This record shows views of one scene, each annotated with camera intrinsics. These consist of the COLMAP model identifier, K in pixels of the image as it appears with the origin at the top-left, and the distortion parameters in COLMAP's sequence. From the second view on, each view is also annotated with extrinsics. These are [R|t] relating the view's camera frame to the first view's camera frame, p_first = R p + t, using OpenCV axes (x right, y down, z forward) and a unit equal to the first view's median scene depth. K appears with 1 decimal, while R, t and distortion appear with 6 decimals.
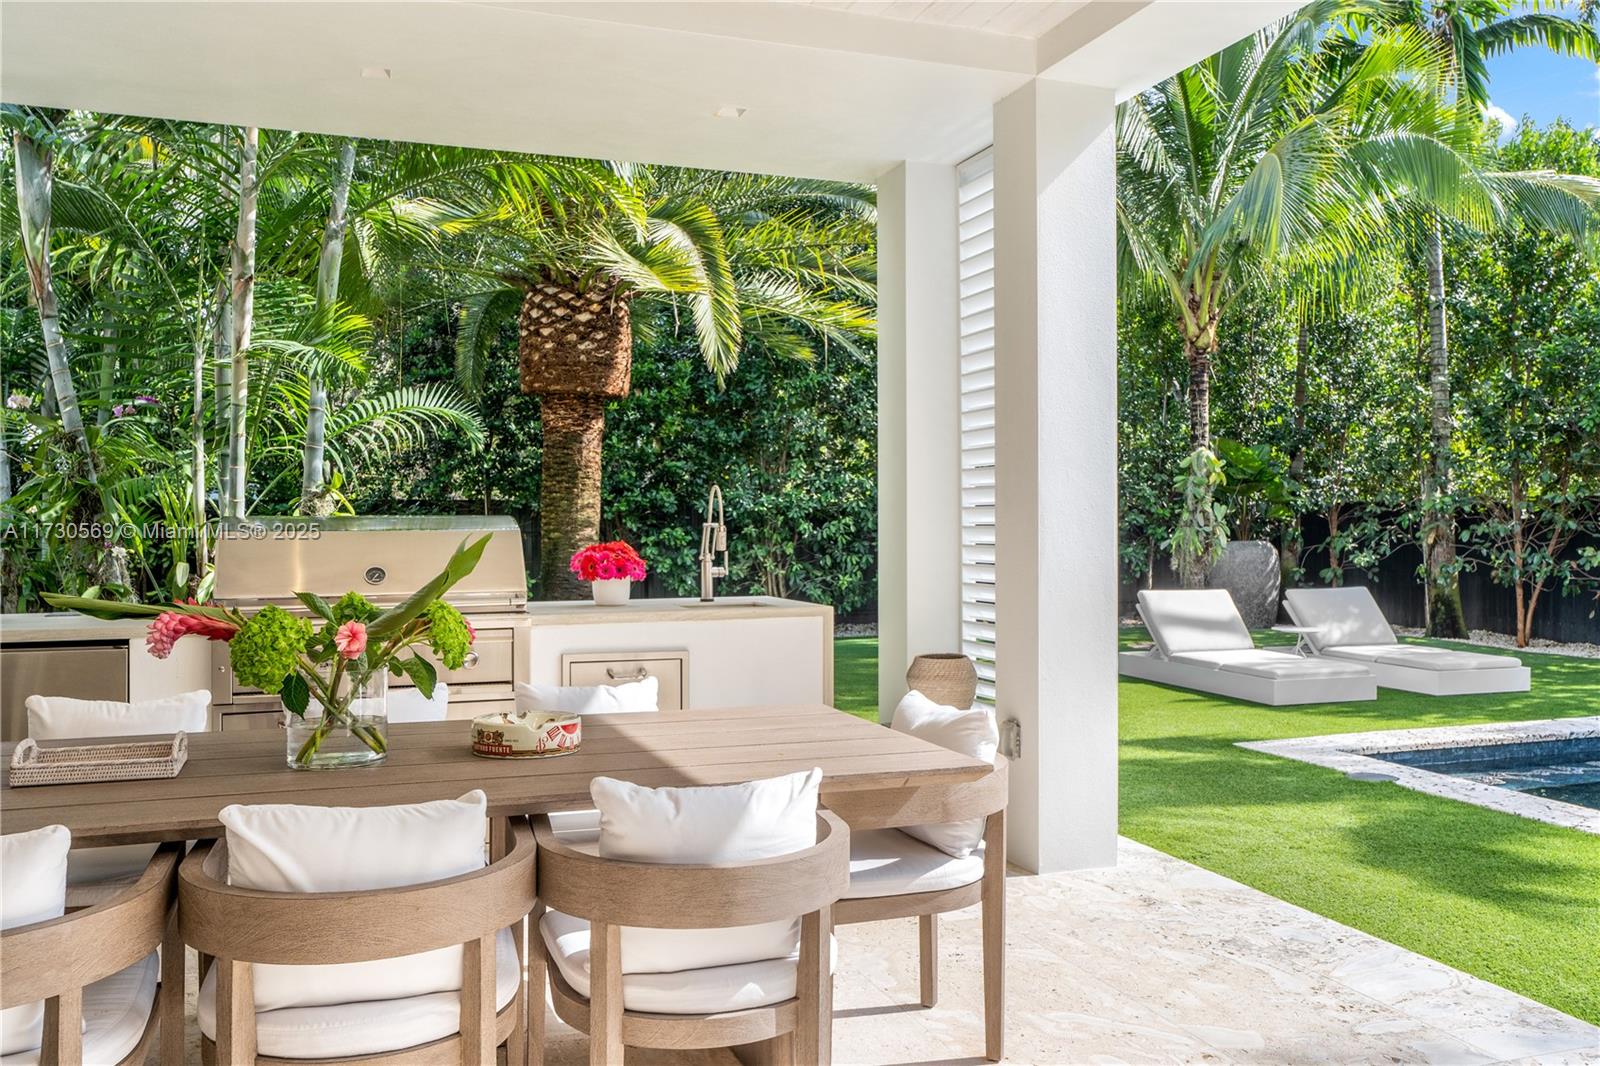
lens RADIAL K [[1302.2, 0, 800.0], [0, 1302.2, 533.0], [0, 0, 1]] dist [0.007662, 0.007784]
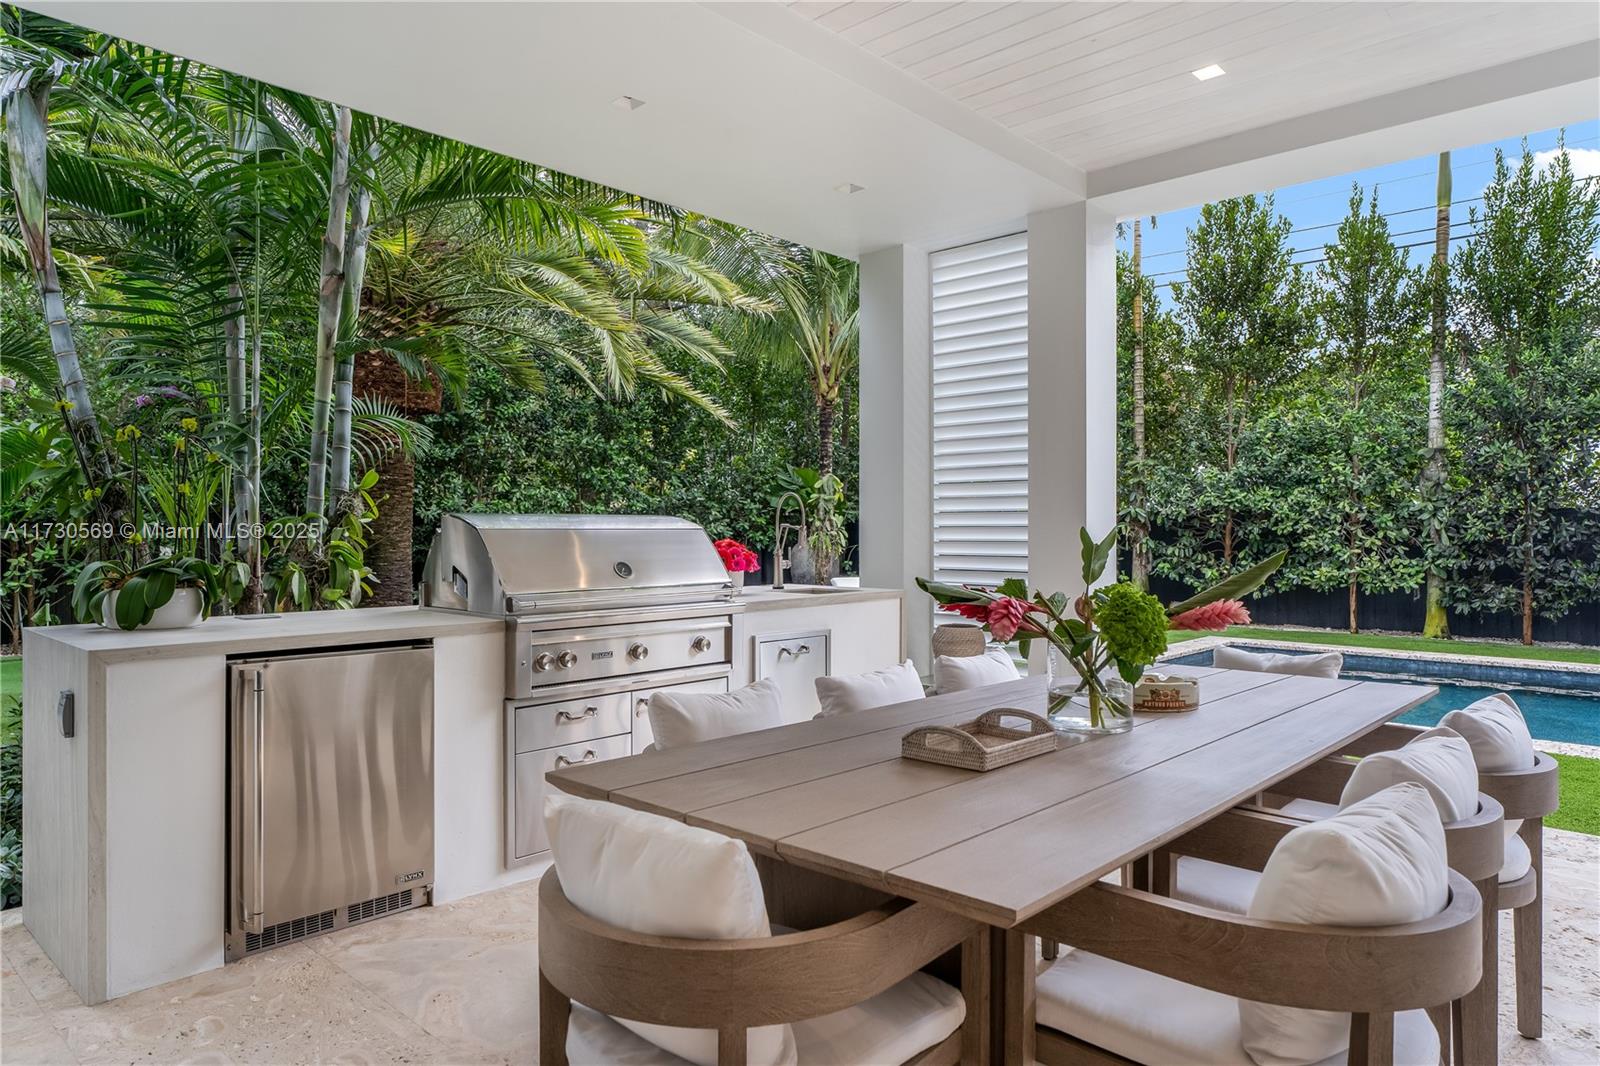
lens RADIAL K [[1000.6, 0, 800.0], [0, 1000.6, 533.0], [0, 0, 1]] dist [0.001620, -0.000221]
pose [[0.887851, -0.000079, 0.460131, -0.322642], [0.002783, 0.999983, -0.005199, 0.004310], [-0.460123, 0.005896, 0.887836, 0.114396]]
